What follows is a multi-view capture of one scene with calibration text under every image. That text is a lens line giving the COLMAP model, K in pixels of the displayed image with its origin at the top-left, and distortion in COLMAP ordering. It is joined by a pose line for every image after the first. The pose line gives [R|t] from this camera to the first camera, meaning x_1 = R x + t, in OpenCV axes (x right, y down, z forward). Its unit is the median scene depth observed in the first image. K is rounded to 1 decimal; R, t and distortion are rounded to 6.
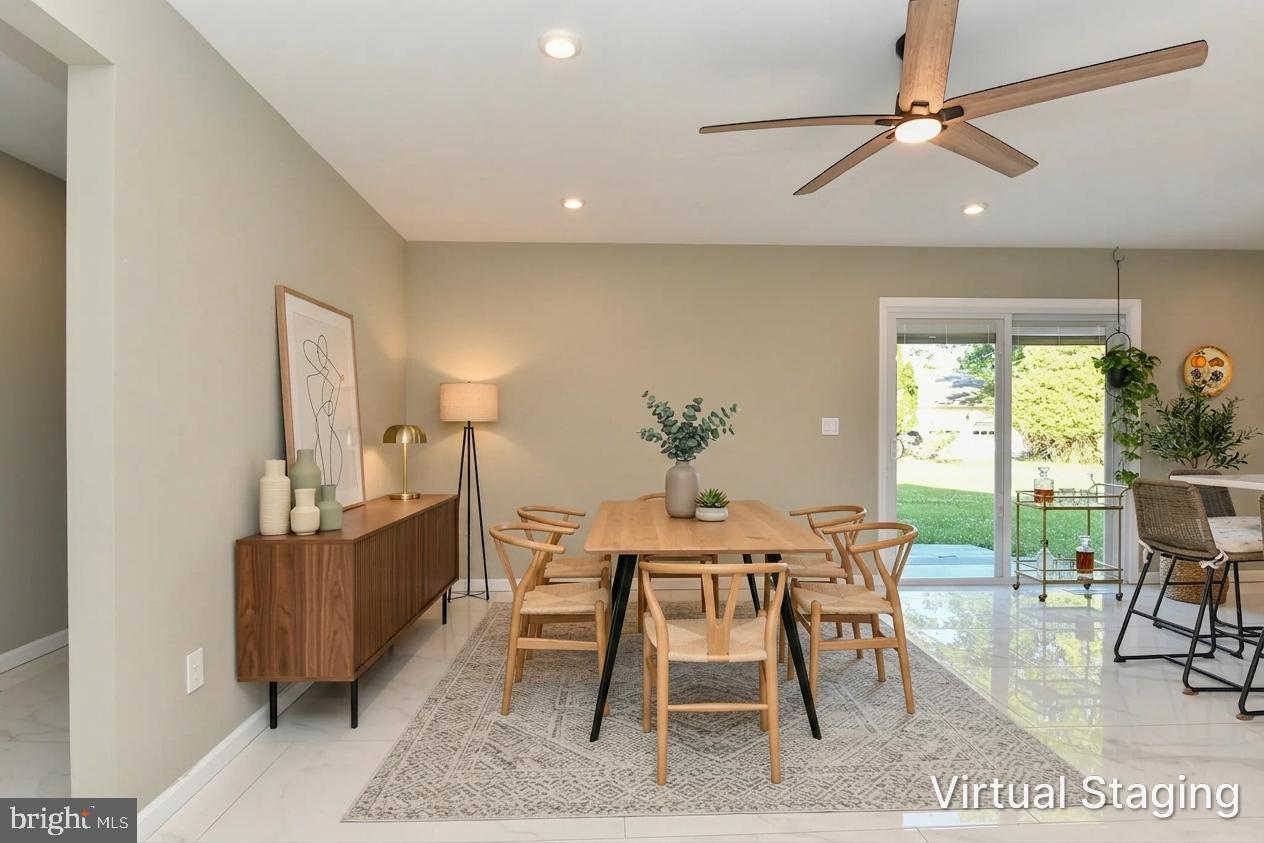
lens RADIAL K [[606.5, 0, 637.4], [0, 606.5, 428.7], [0, 0, 1]] dist [0.017579, -0.000043]
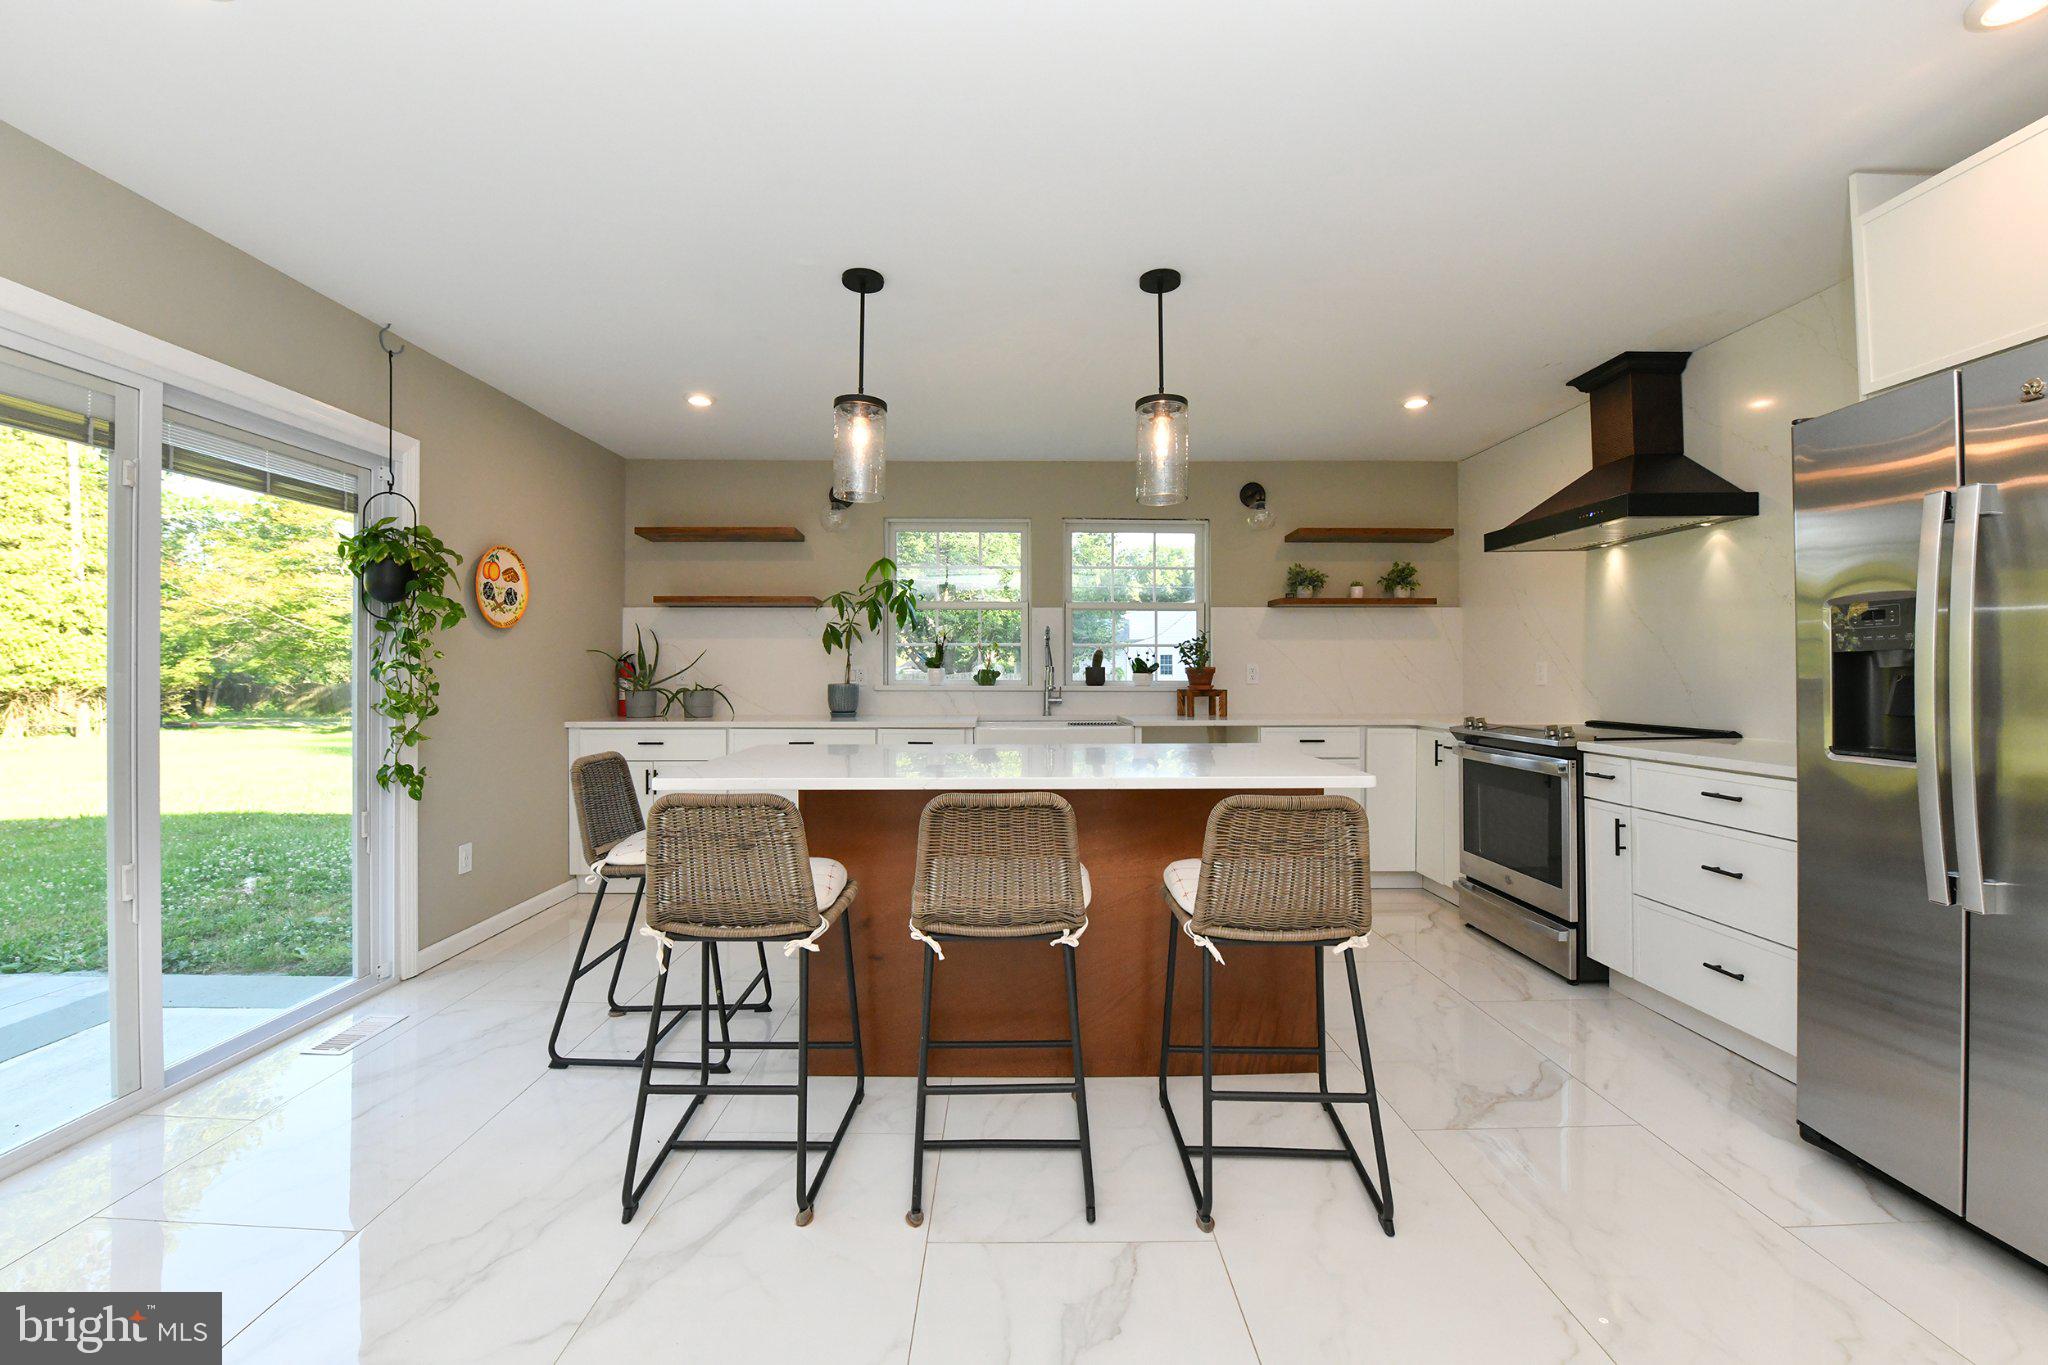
lens RADIAL K [[806.5, 0, 1012.3], [0, 806.5, 670.6], [0, 0, 1]] dist [-0.020415, -0.000371]
pose [[0.034086, -0.006012, 0.999401, 0.144468], [0.009544, 0.999938, 0.005689, -0.009985], [-0.999373, 0.009344, 0.034141, 0.464189]]
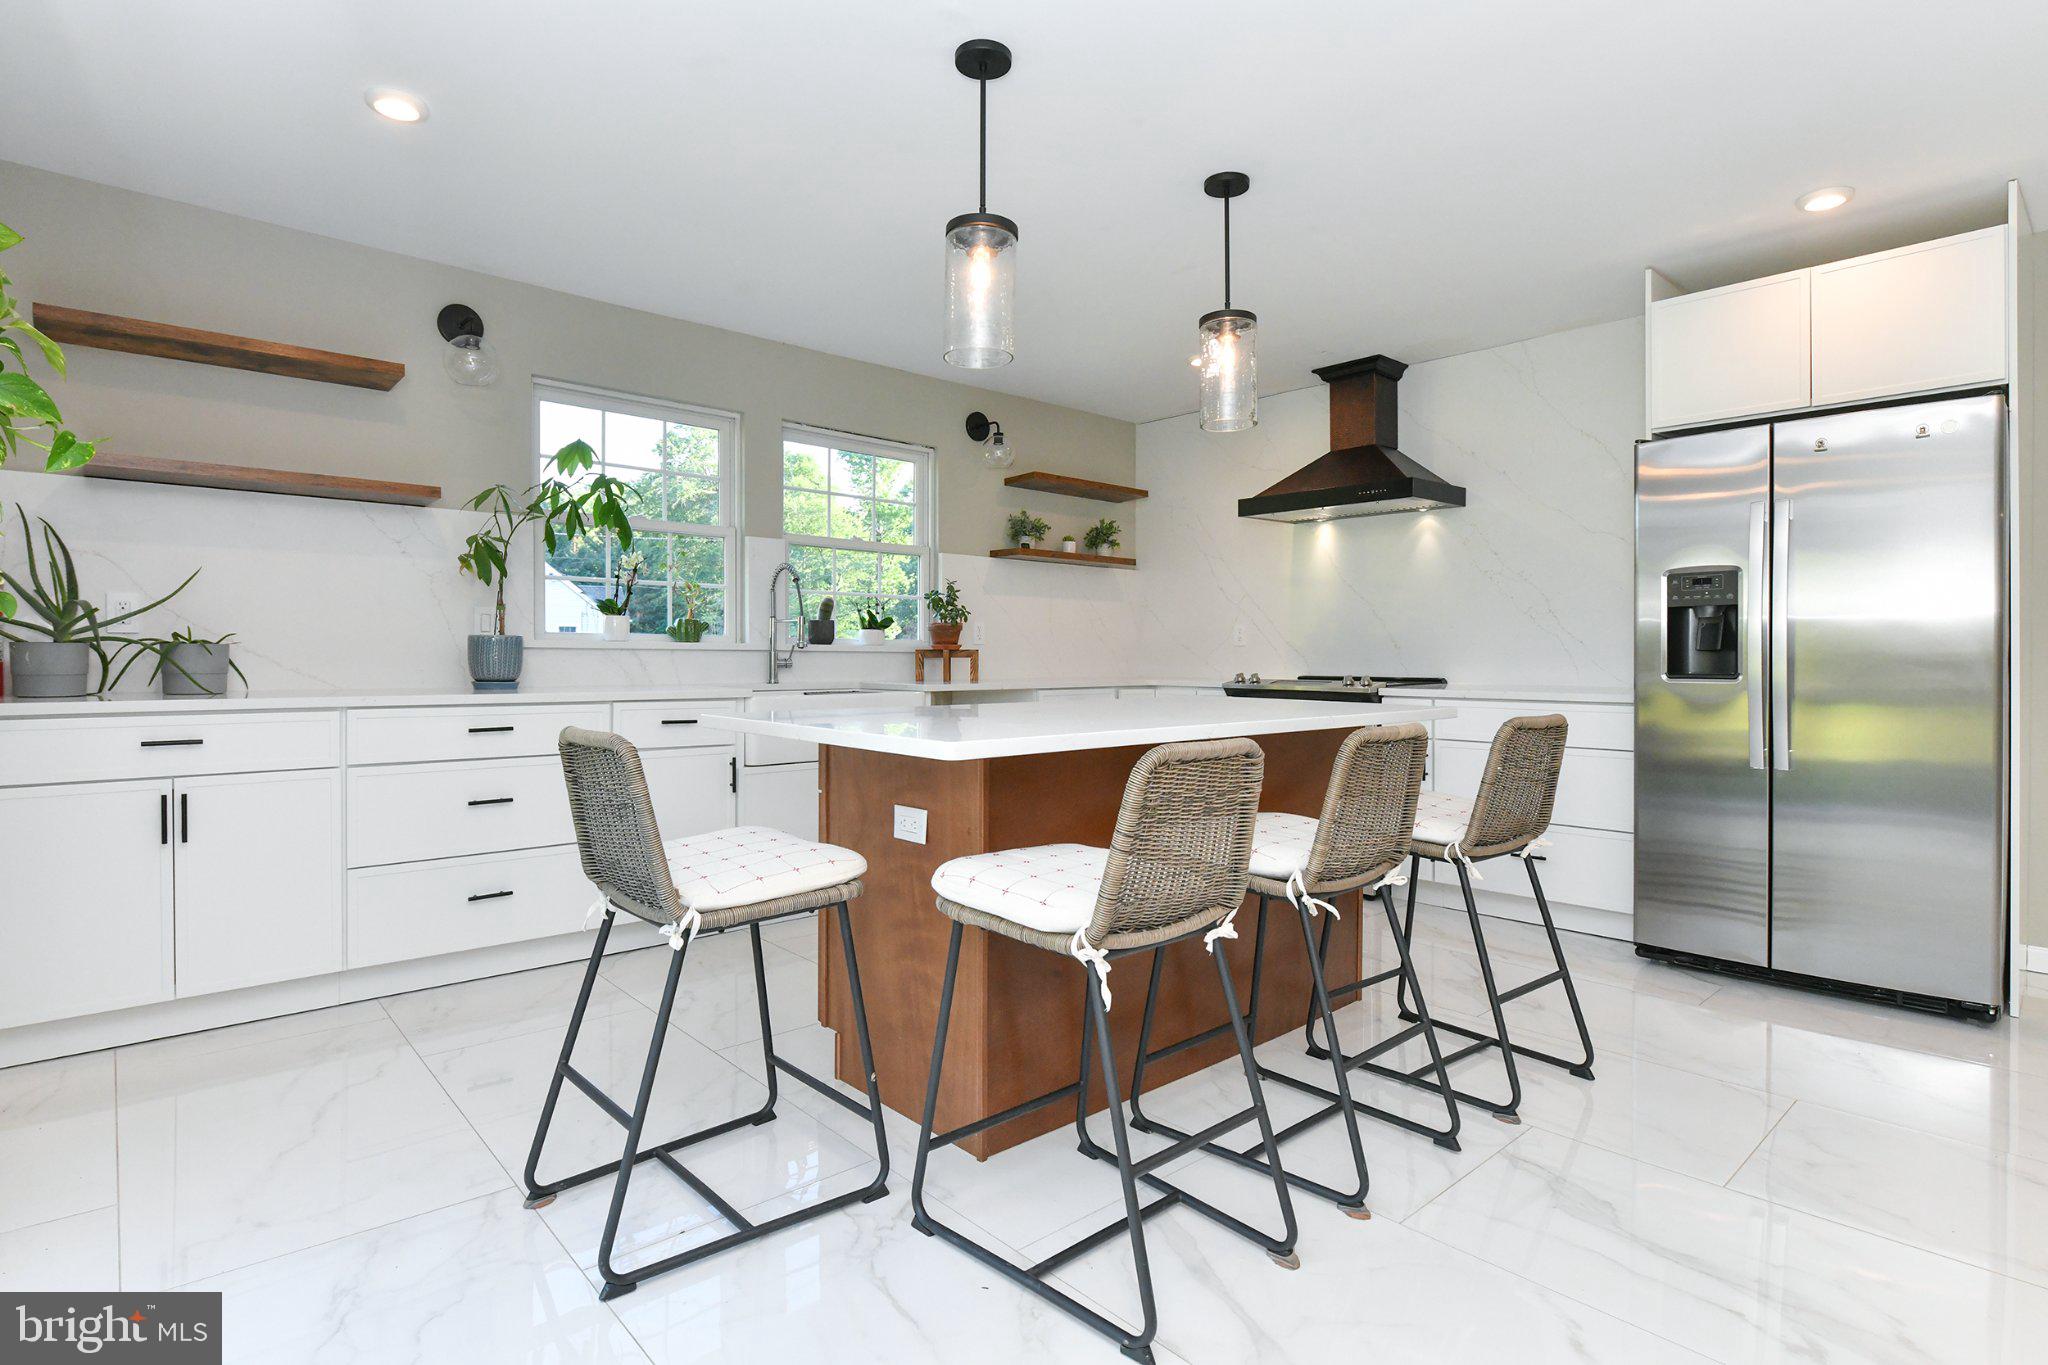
lens RADIAL K [[1041.7, 0, 945.5], [0, 1041.7, 664.6], [0, 0, 1]] dist [-0.001776, -0.000686]
pose [[-0.627665, -0.016914, 0.778300, 0.297210], [-0.004163, 0.999823, 0.018371, 0.016790], [-0.778473, 0.008291, -0.627624, 0.935610]]
